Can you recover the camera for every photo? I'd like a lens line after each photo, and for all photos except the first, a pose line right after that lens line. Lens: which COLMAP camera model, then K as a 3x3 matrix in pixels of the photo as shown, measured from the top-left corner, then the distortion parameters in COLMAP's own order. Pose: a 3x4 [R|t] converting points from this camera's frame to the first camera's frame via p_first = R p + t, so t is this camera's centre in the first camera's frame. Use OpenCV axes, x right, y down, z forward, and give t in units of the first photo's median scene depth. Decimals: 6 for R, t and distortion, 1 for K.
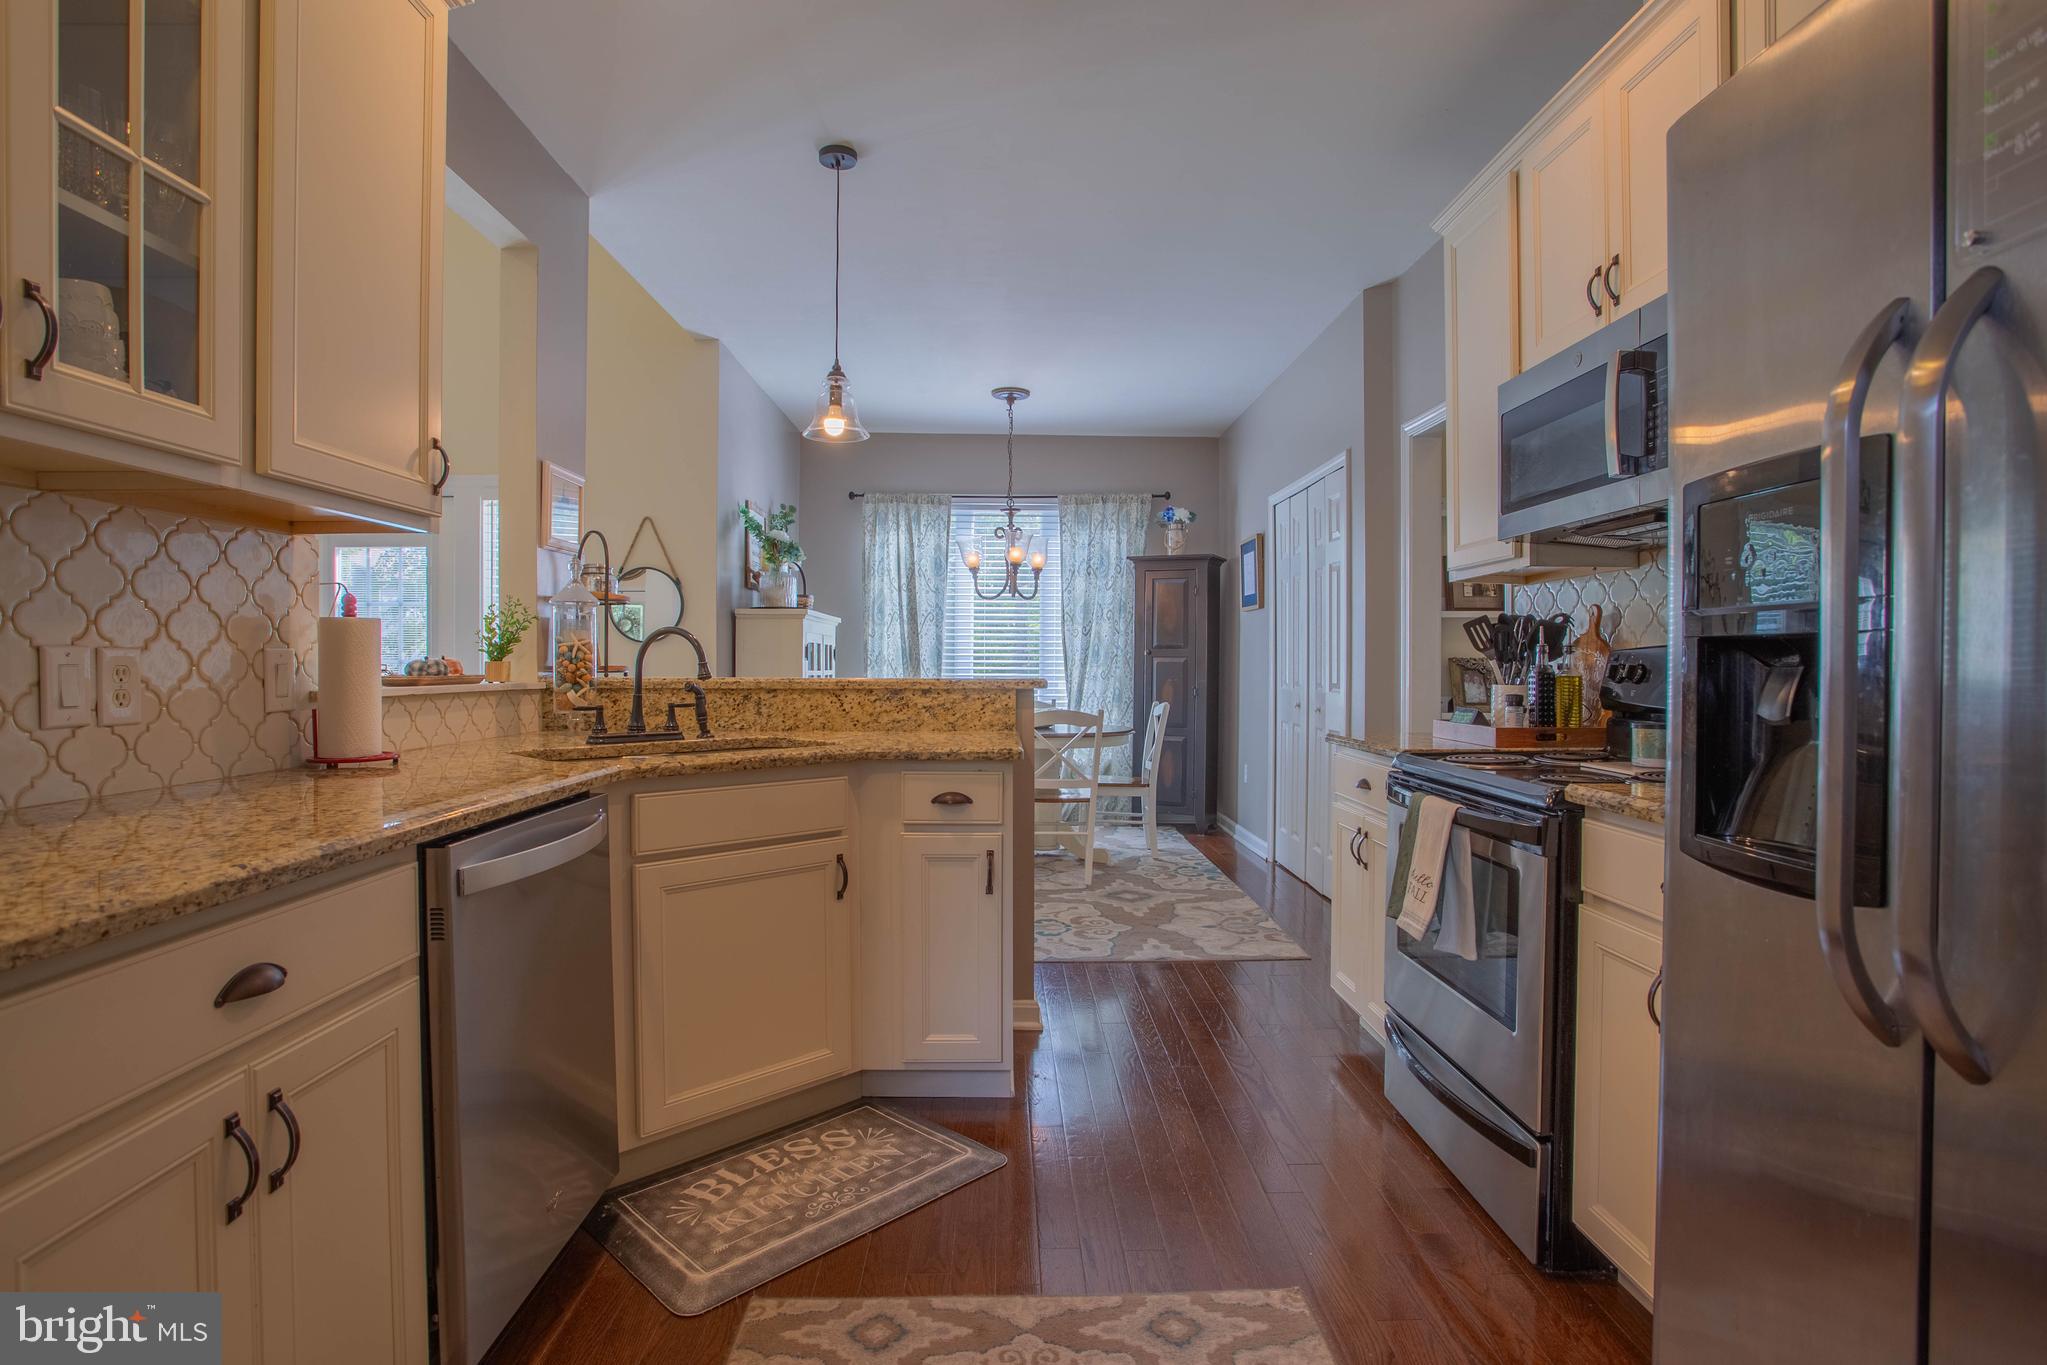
lens RADIAL K [[1019.7, 0, 1015.5], [0, 1019.7, 673.3], [0, 0, 1]] dist [-0.063752, 0.026006]
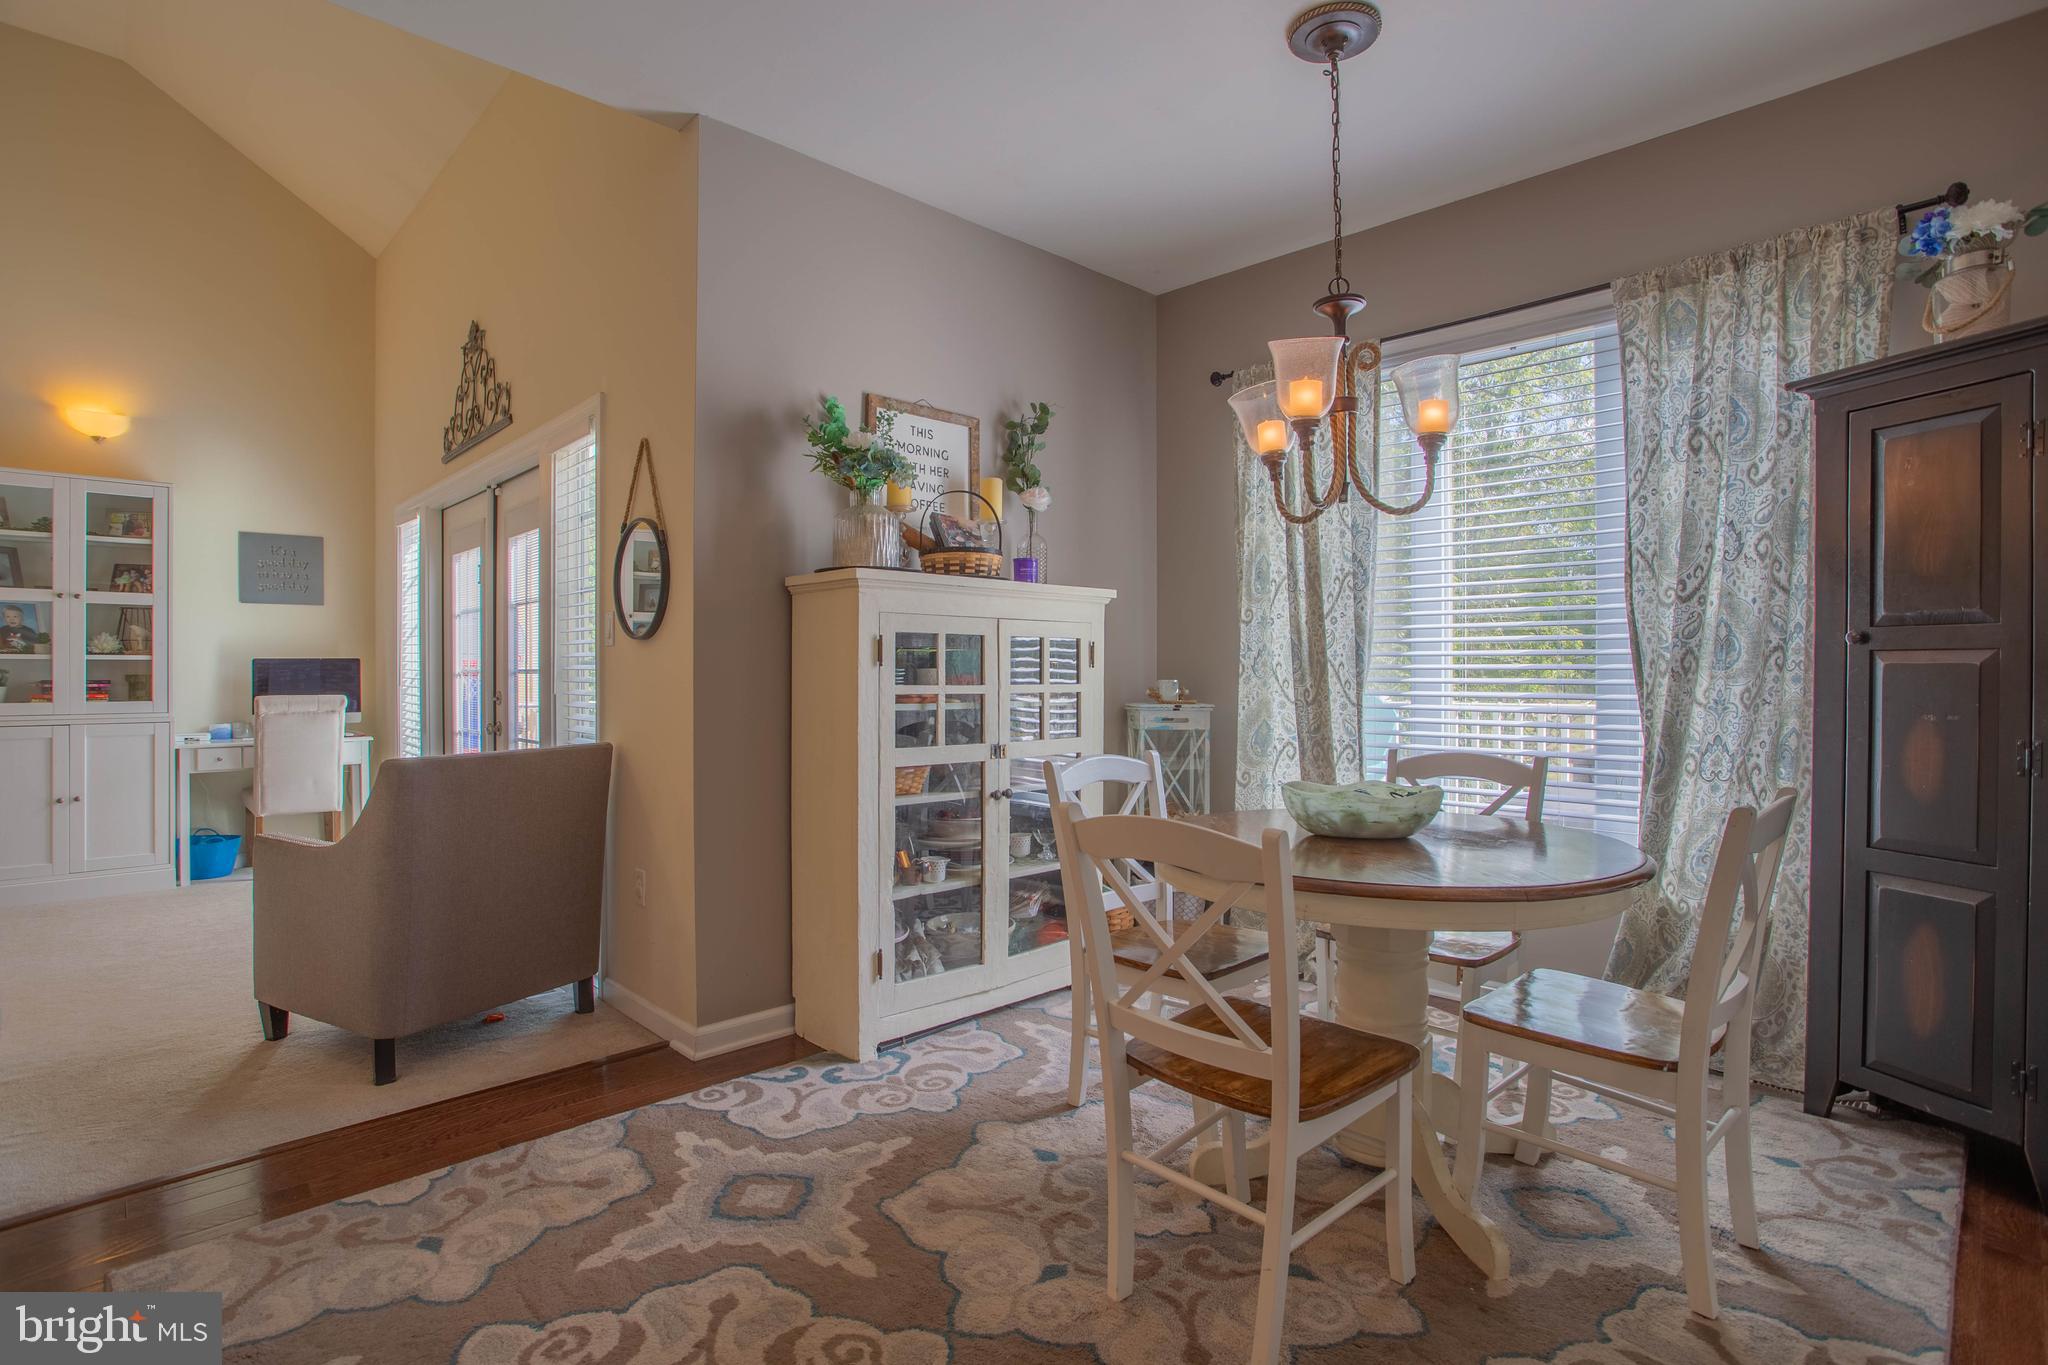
lens RADIAL K [[1020.2, 0, 1015.9], [0, 1020.2, 667.5], [0, 0, 1]] dist [-0.063752, 0.026006]
pose [[0.675870, -0.006816, -0.736989, 0.416267], [-0.007151, 0.999850, -0.015805, -0.006127], [0.736986, 0.015952, 0.675720, 1.234603]]
